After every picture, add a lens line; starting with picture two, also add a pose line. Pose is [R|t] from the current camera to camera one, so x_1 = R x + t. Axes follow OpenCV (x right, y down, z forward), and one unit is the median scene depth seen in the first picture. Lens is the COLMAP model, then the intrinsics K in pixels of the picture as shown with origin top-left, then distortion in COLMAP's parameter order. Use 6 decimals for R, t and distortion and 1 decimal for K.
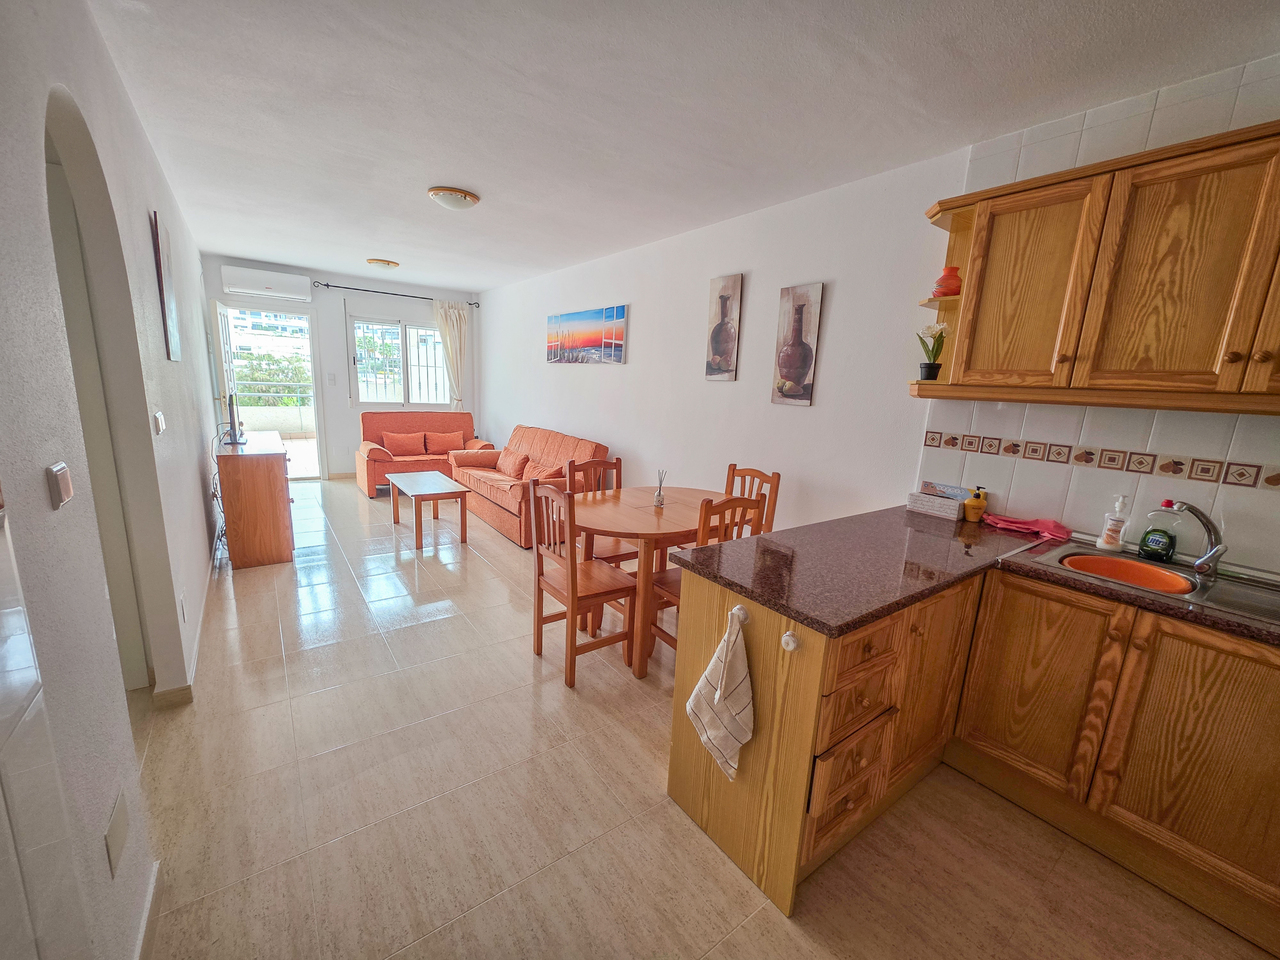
lens RADIAL K [[510.1, 0, 642.0], [0, 510.1, 487.4], [0, 0, 1]] dist [0.001319, 0.000040]
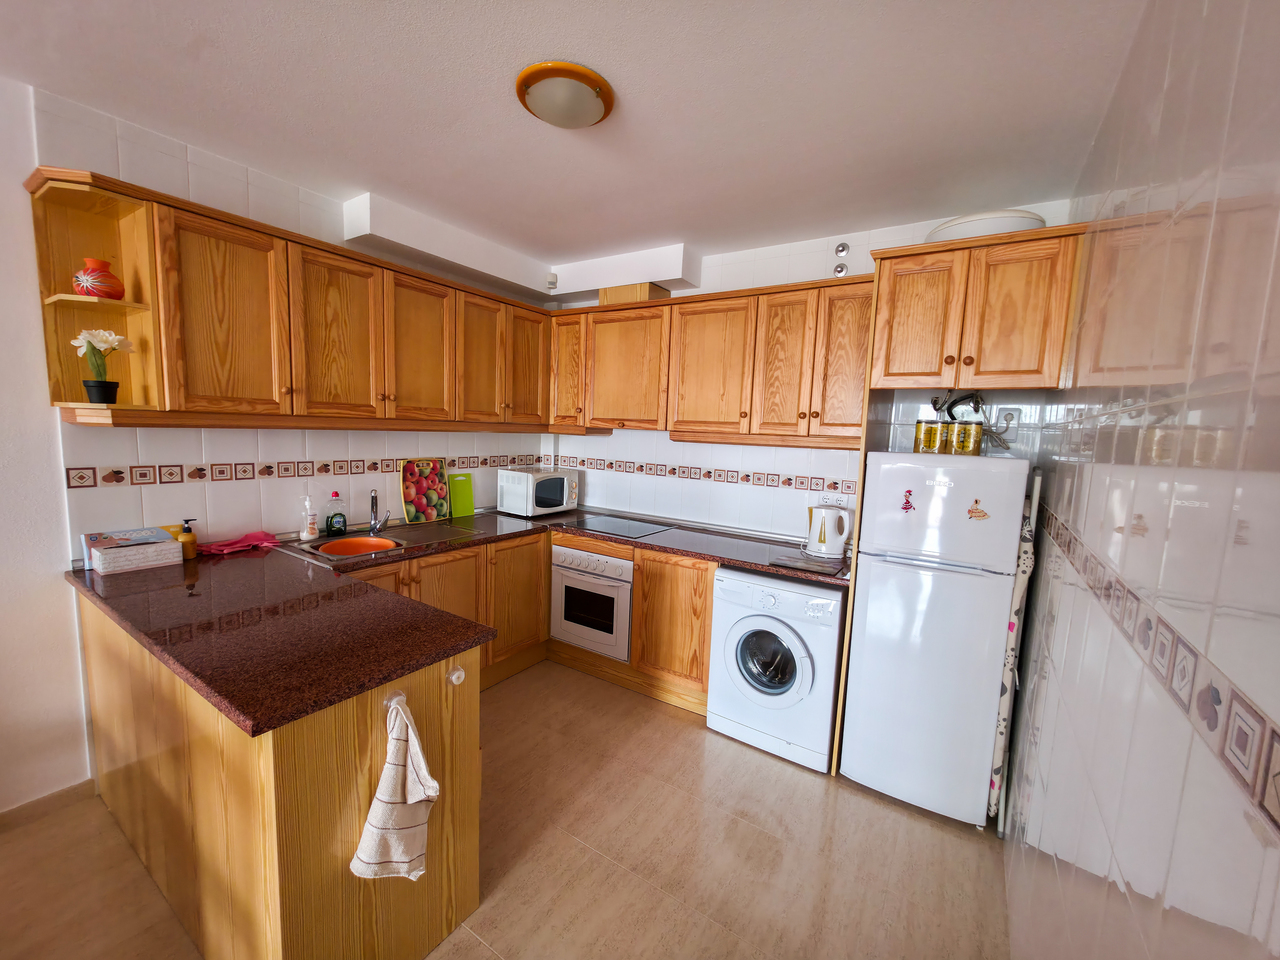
lens RADIAL K [[511.8, 0, 641.9], [0, 511.8, 487.6], [0, 0, 1]] dist [-0.000243, -0.000227]
pose [[-0.340163, -0.174051, 0.924119, -0.458586], [0.131071, 0.964353, 0.229875, -0.164548], [-0.931187, 0.199320, -0.305224, 0.530836]]
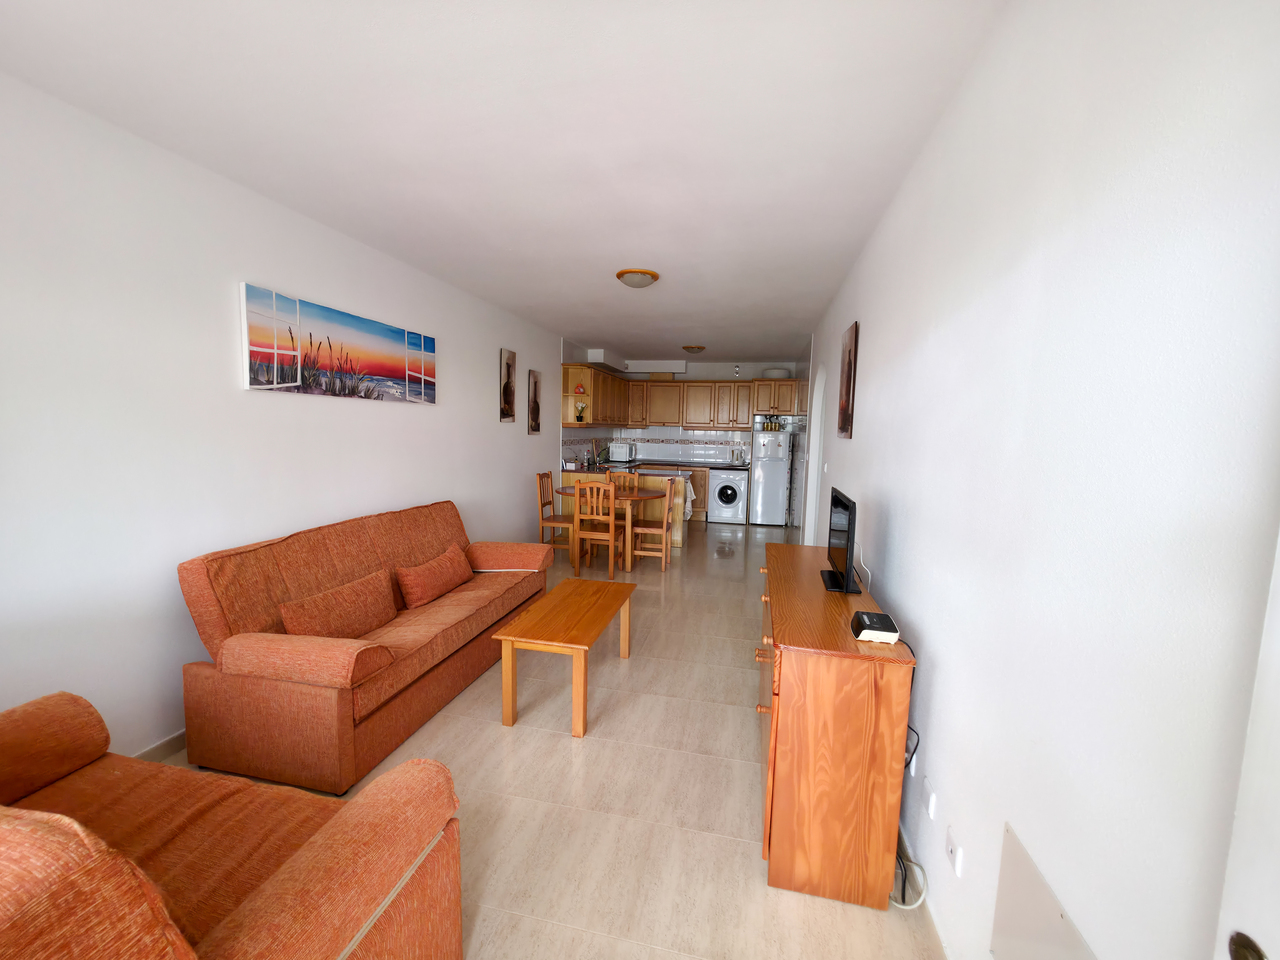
lens RADIAL K [[511.8, 0, 641.9], [0, 511.8, 487.6], [0, 0, 1]] dist [-0.000243, -0.000227]
pose [[-0.648876, -0.154935, 0.744953, -1.901495], [0.096231, 0.954478, 0.282332, -0.653482], [-0.754784, 0.254886, -0.604429, 2.648985]]
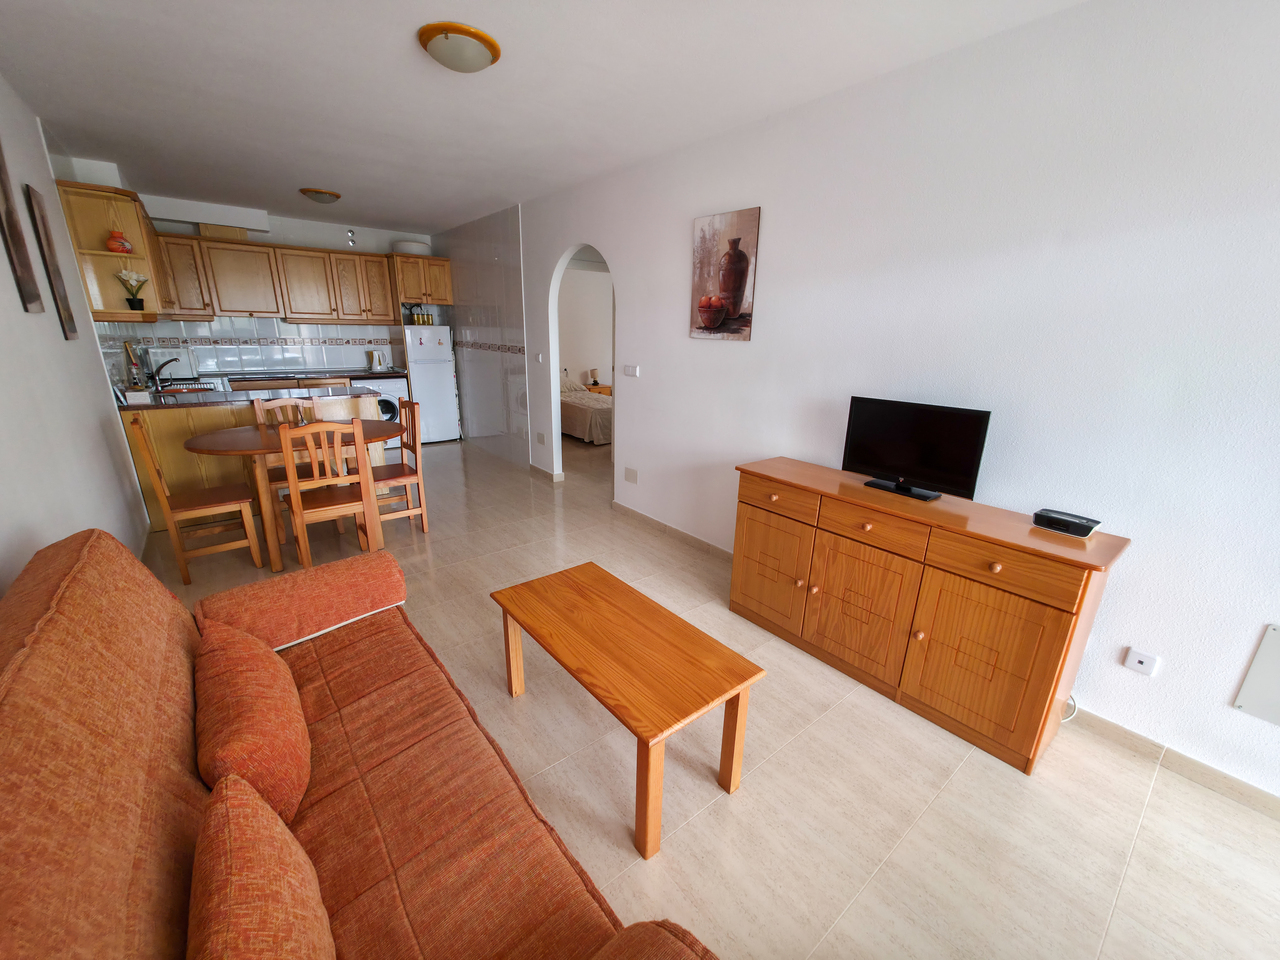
lens RADIAL K [[511.8, 0, 641.9], [0, 511.8, 487.6], [0, 0, 1]] dist [-0.000243, -0.000227]
pose [[-0.996383, -0.058399, -0.061734, -0.858963], [-0.080936, 0.873574, 0.479914, -0.613662], [0.025903, 0.483175, -0.875141, 2.684898]]
